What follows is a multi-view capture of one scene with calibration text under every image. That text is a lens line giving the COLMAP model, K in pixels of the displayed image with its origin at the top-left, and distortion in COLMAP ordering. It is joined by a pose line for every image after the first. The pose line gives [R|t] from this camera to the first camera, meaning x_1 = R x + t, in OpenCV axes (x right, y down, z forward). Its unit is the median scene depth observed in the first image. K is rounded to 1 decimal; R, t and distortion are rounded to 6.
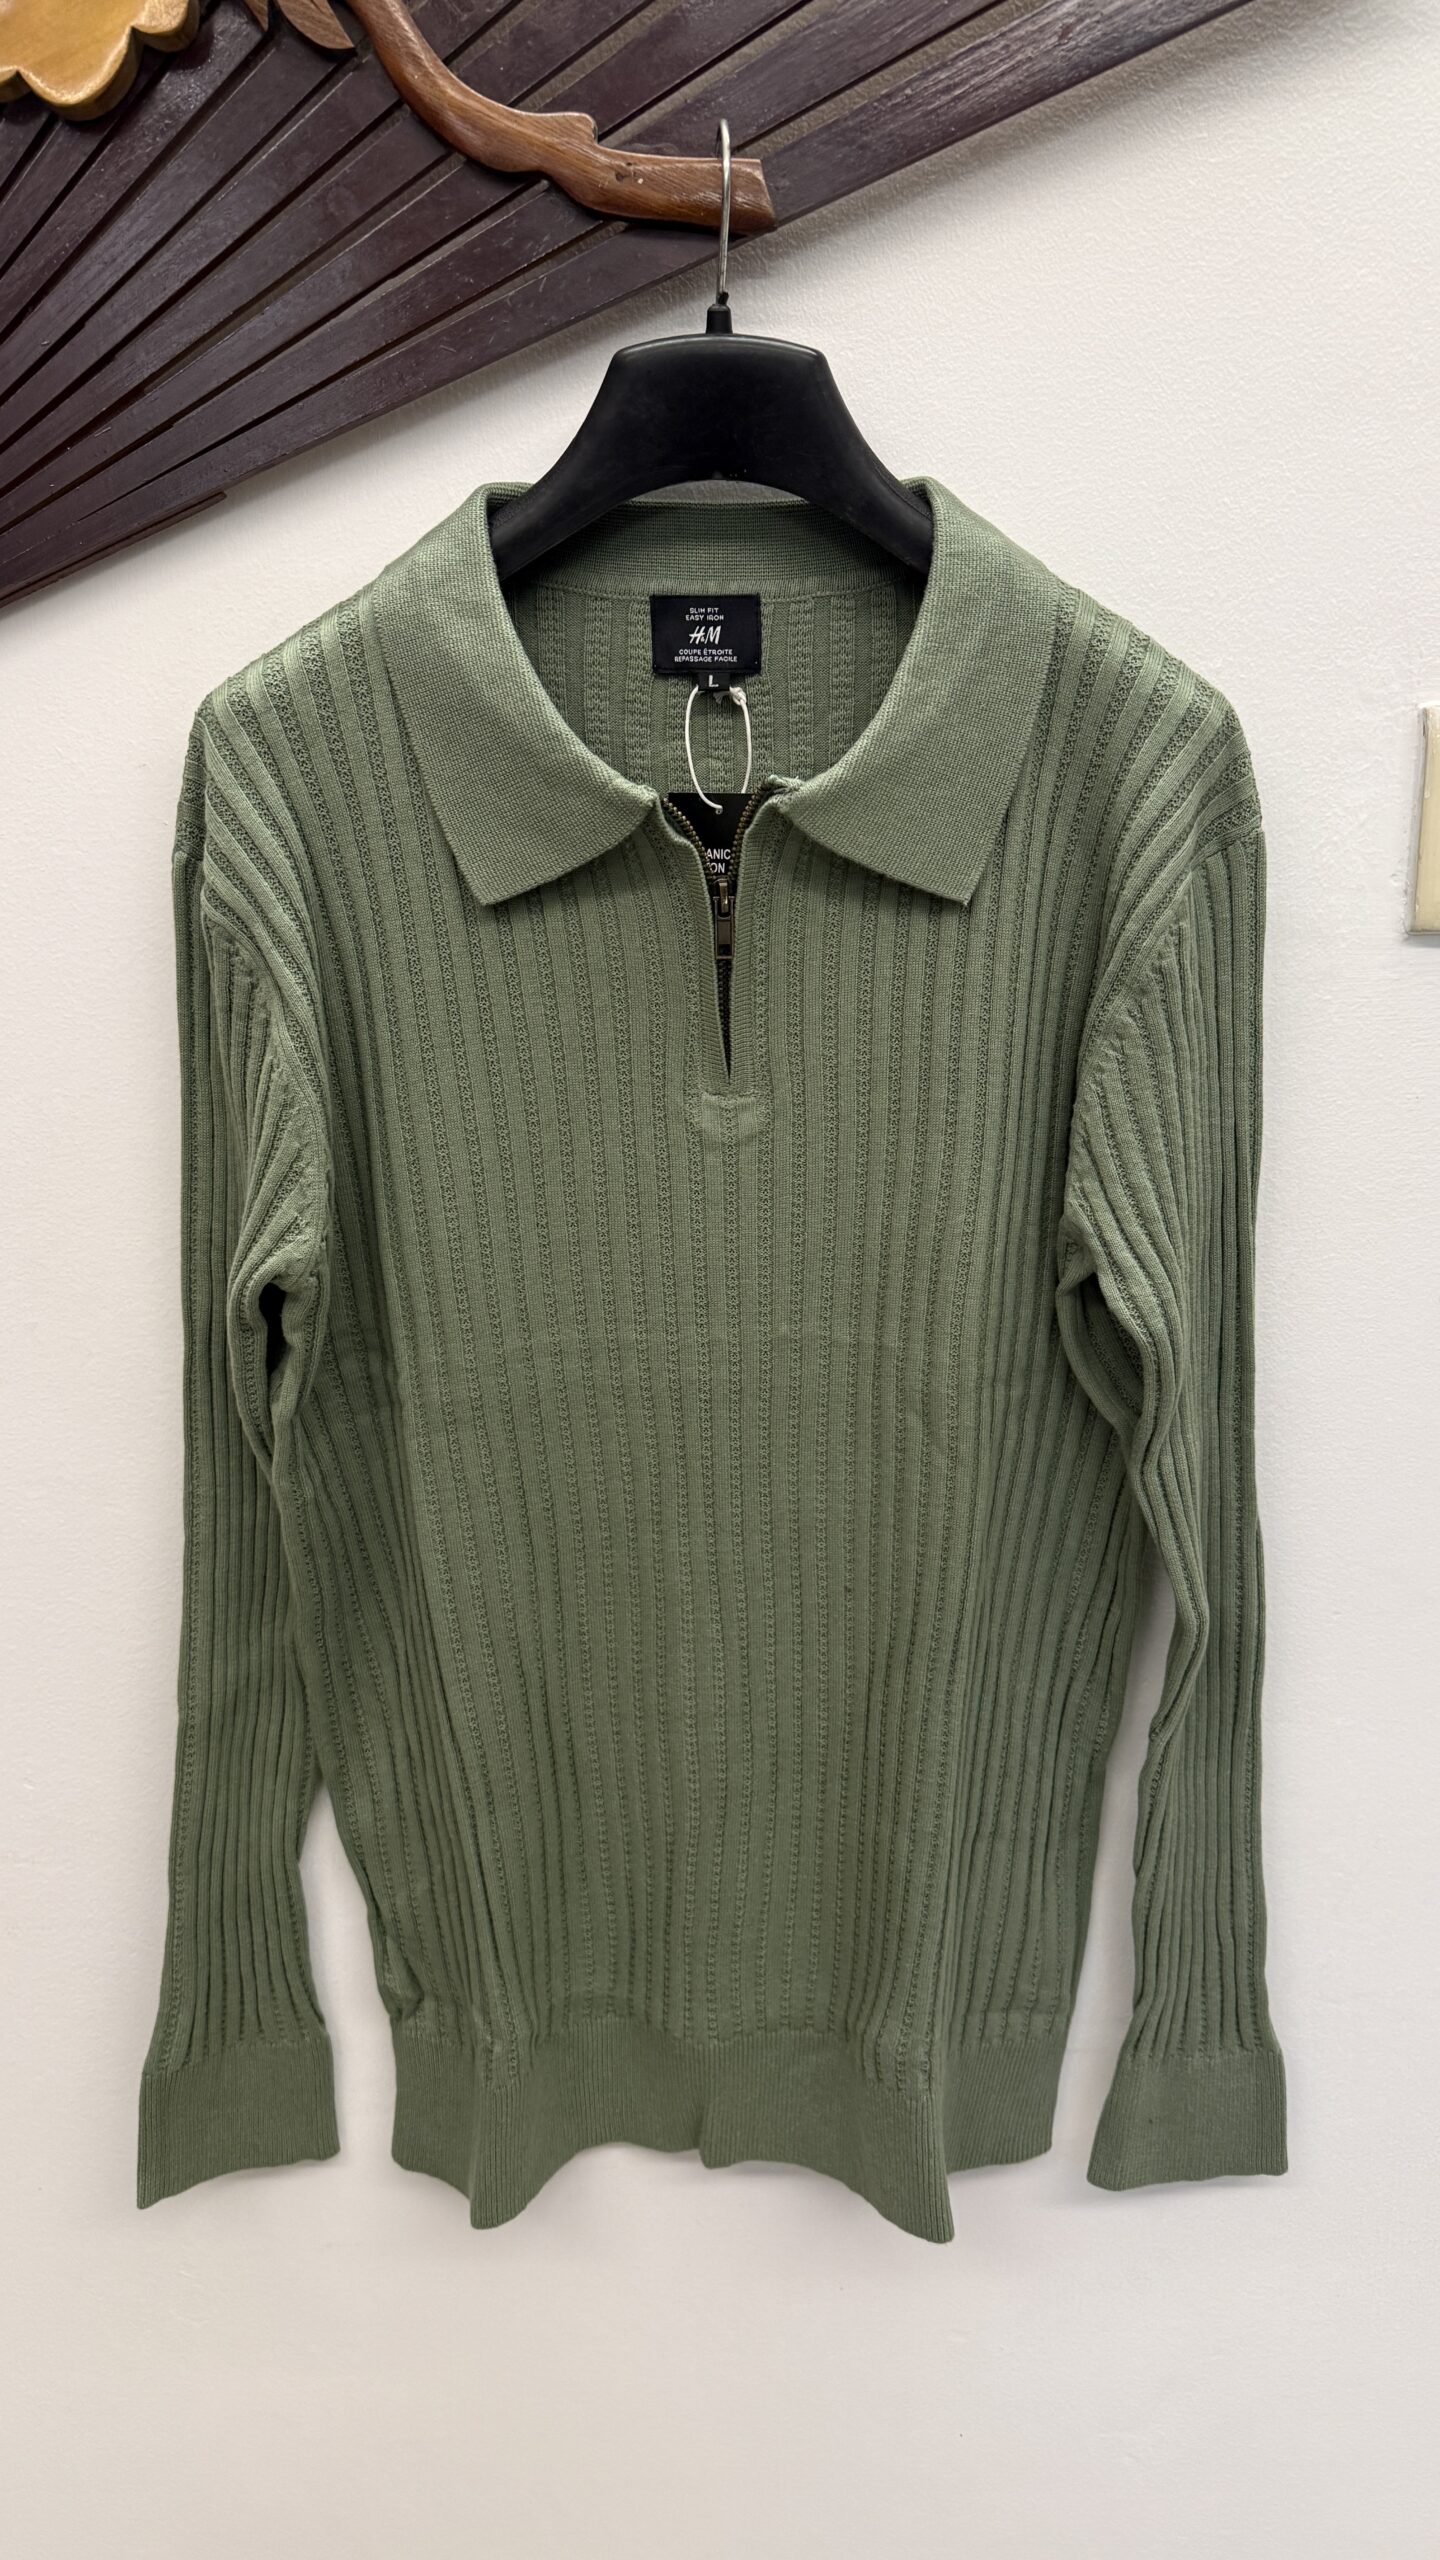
lens RADIAL K [[1762.7, 0, 720.0], [0, 1762.7, 1280.0], [0, 0, 1]] dist [0.078456, -0.141382]
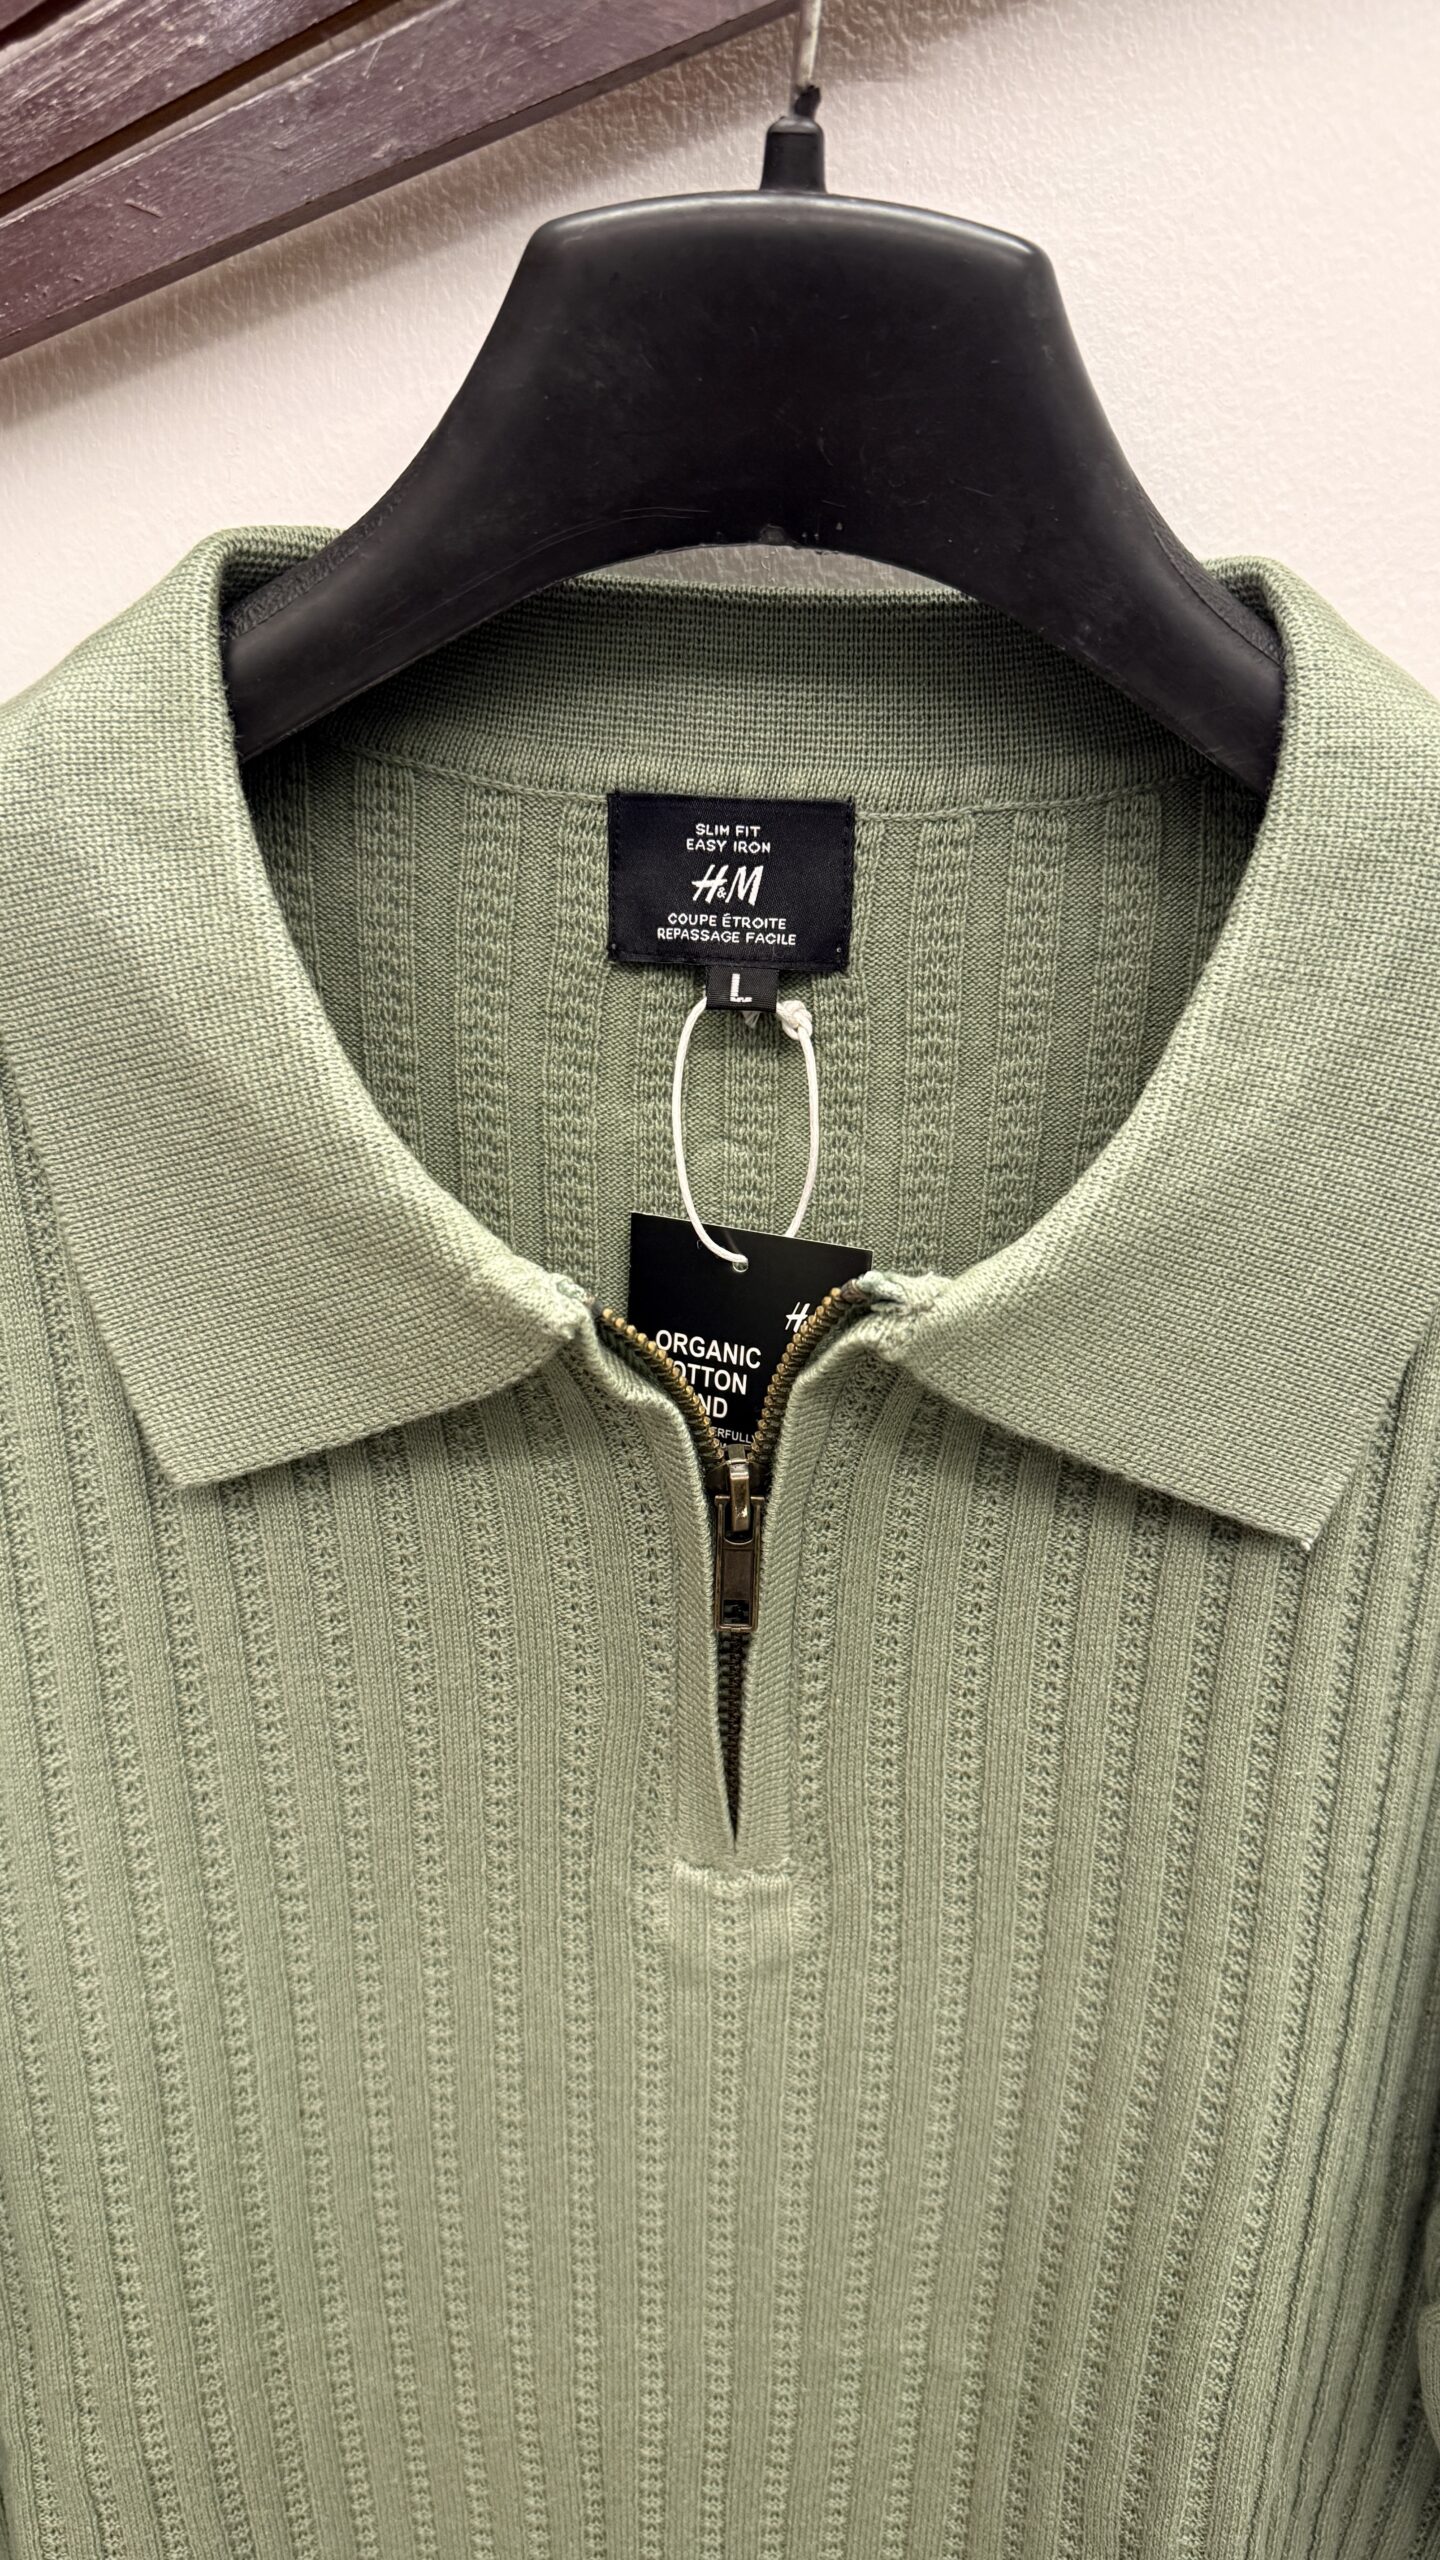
lens RADIAL K [[1873.6, 0, 720.0], [0, 1873.6, 1280.0], [0, 0, 1]] dist [0.119177, -0.177805]
pose [[0.998752, 0.048653, -0.011263, -0.000079], [-0.048841, 0.998661, -0.017072, -0.258324], [0.010418, 0.017601, 0.999791, 0.534195]]
